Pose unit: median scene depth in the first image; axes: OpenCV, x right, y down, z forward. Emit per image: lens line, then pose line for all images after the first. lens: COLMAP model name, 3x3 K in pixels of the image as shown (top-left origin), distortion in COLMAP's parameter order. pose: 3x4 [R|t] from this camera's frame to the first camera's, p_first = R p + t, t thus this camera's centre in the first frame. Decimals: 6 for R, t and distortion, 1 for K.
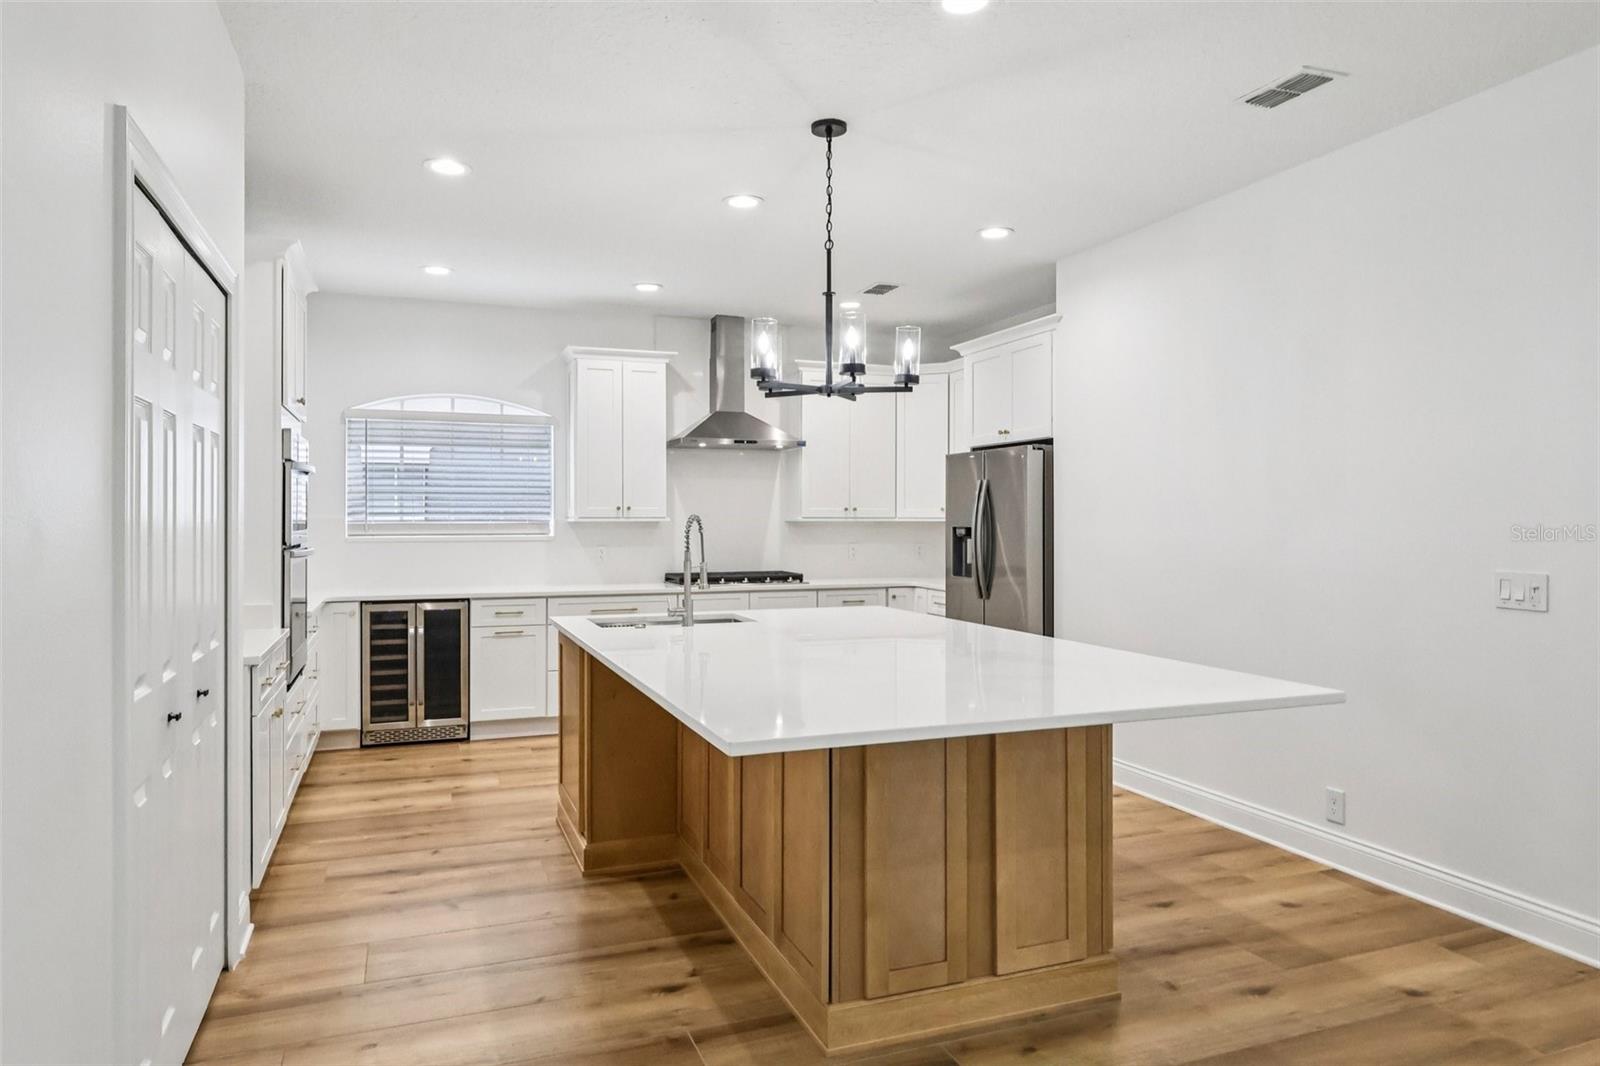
lens RADIAL K [[1003.5, 0, 814.2], [0, 1003.5, 521.3], [0, 0, 1]] dist [-0.000064, -0.000331]
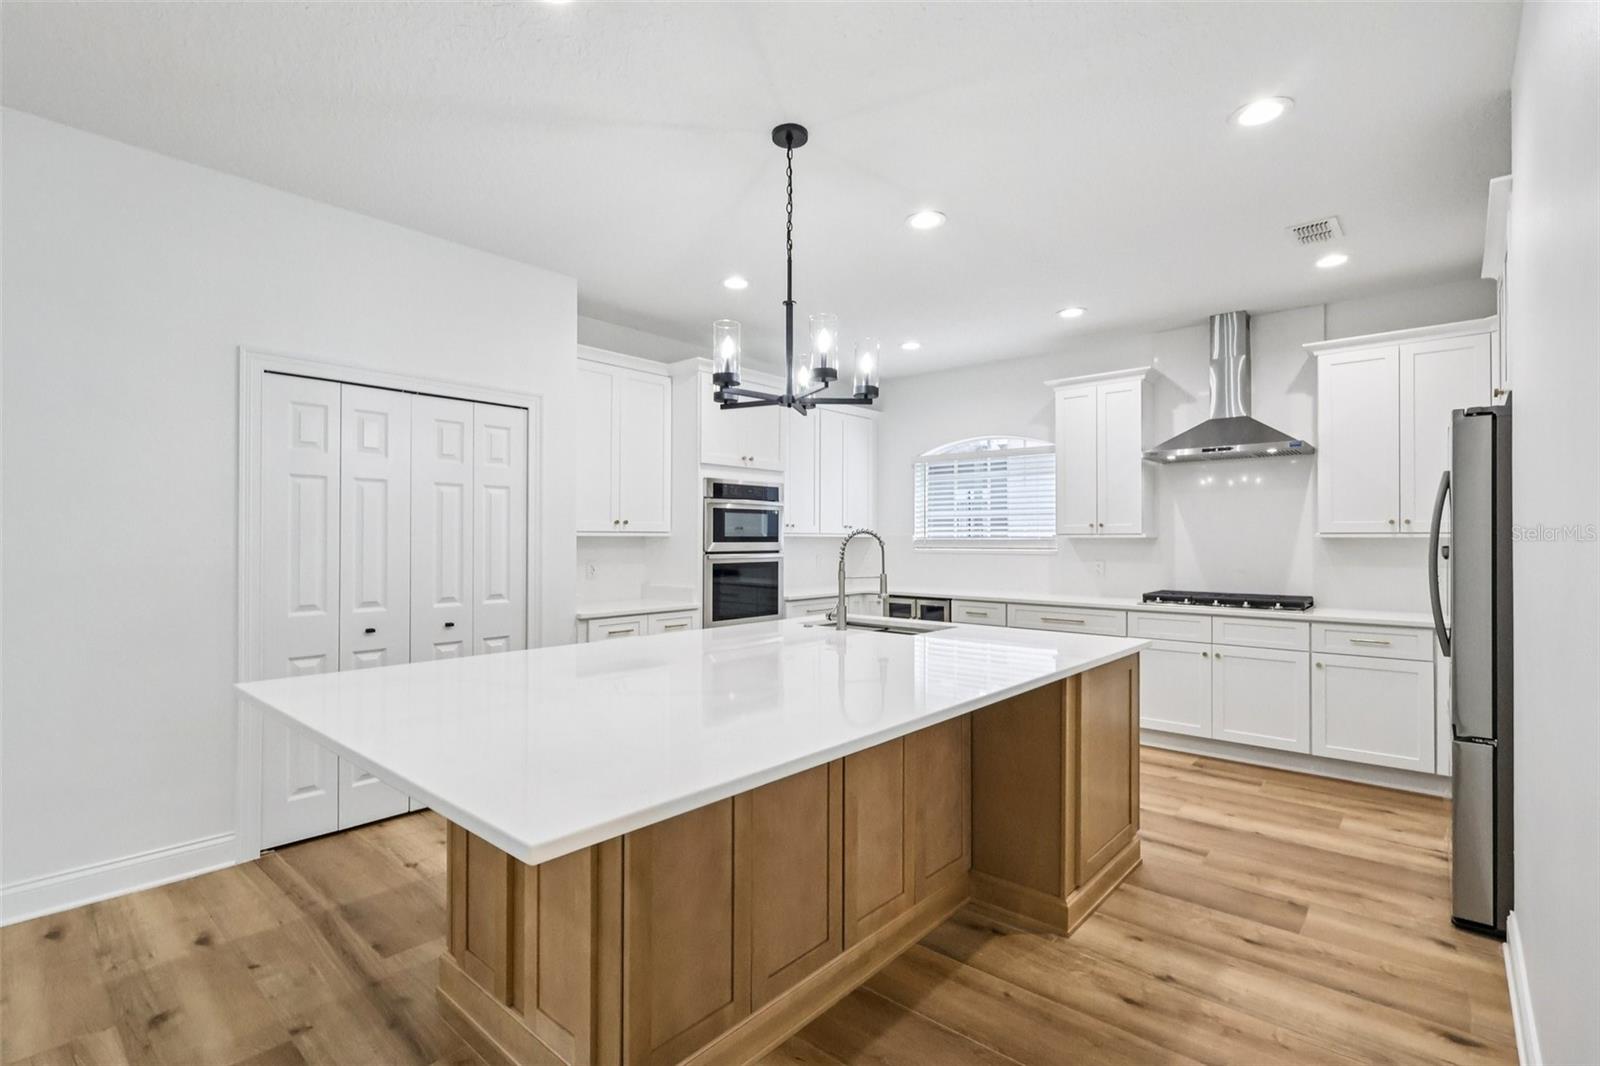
lens RADIAL K [[745.4, 0, 799.6], [0, 745.4, 537.0], [0, 0, 1]] dist [-0.000451, 0.000403]
pose [[0.450910, -0.002028, -0.892567, 0.419873], [-0.003455, 0.999986, -0.004018, 0.004211], [0.892563, 0.004896, 0.450897, 0.424223]]
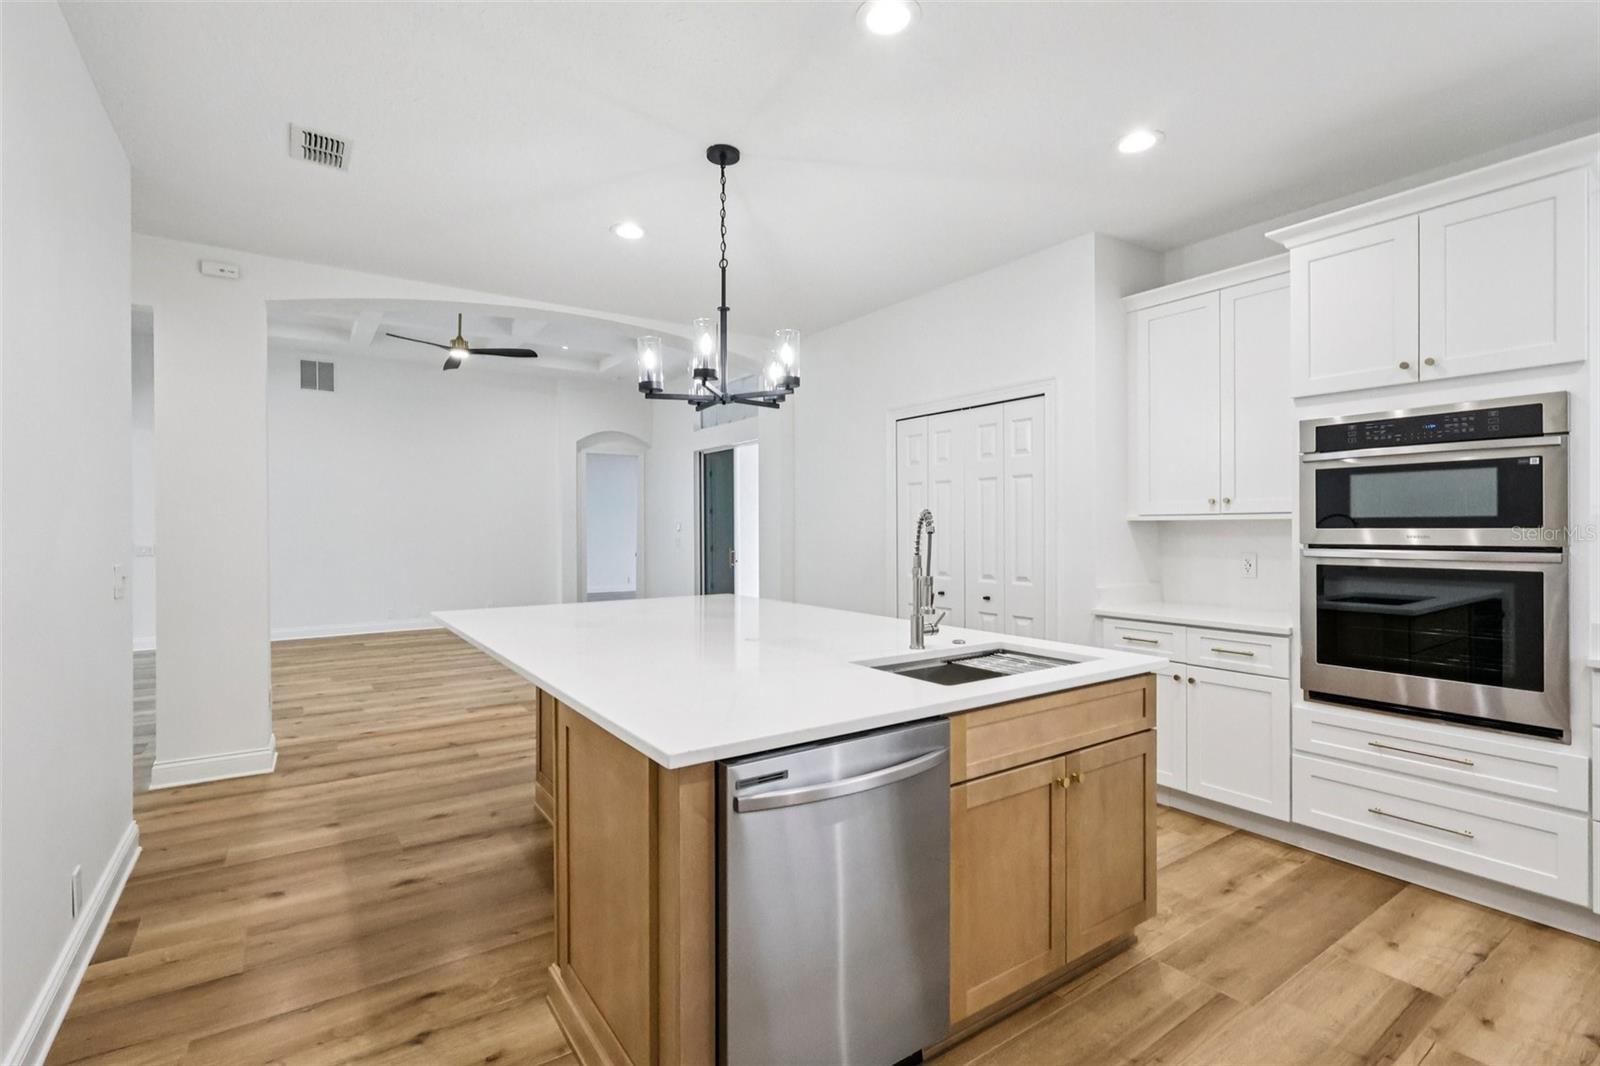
lens RADIAL K [[745.4, 0, 792.7], [0, 745.4, 526.8], [0, 0, 1]] dist [-0.000451, 0.000403]
pose [[-0.978245, 0.003487, -0.207422, 0.067995], [0.003292, 0.999994, 0.001281, 0.004255], [0.207425, 0.000570, -0.978251, 1.123522]]
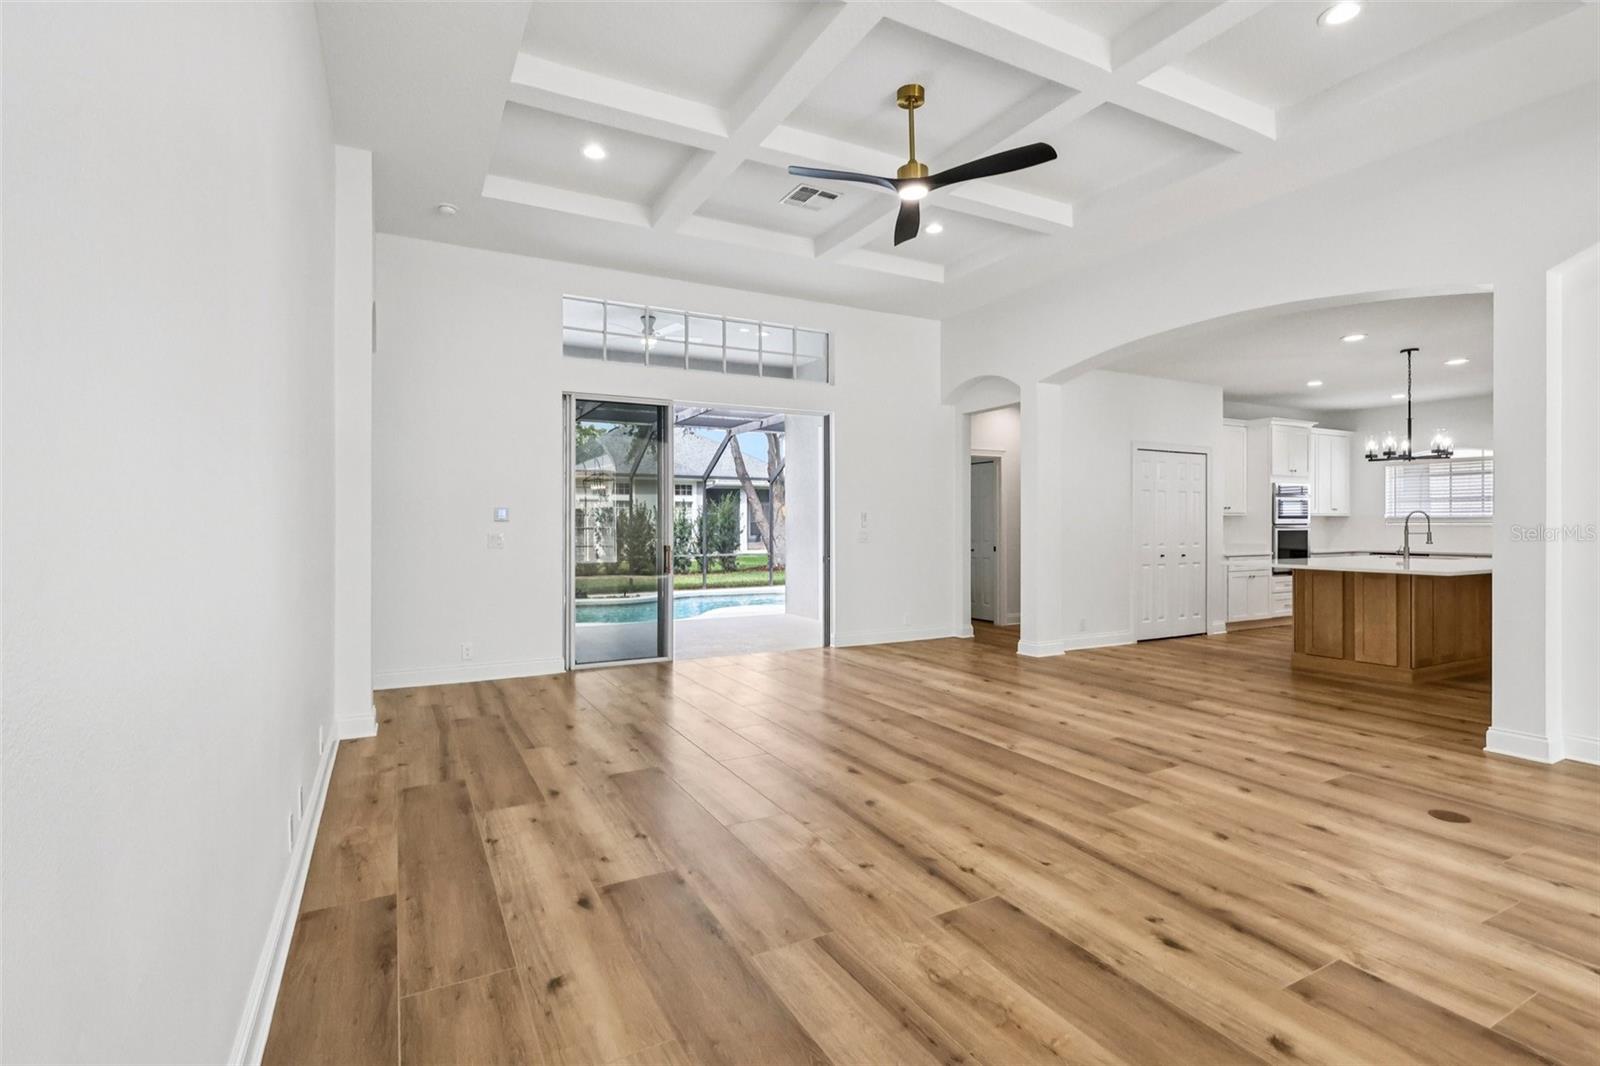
lens RADIAL K [[745.4, 0, 794.0], [0, 745.4, 524.3], [0, 0, 1]] dist [-0.000451, 0.000403]
pose [[0.105240, 0.002291, -0.994444, 1.035664], [-0.001525, 0.999997, 0.002143, 0.017226], [0.994446, 0.001291, 0.105244, -0.425605]]
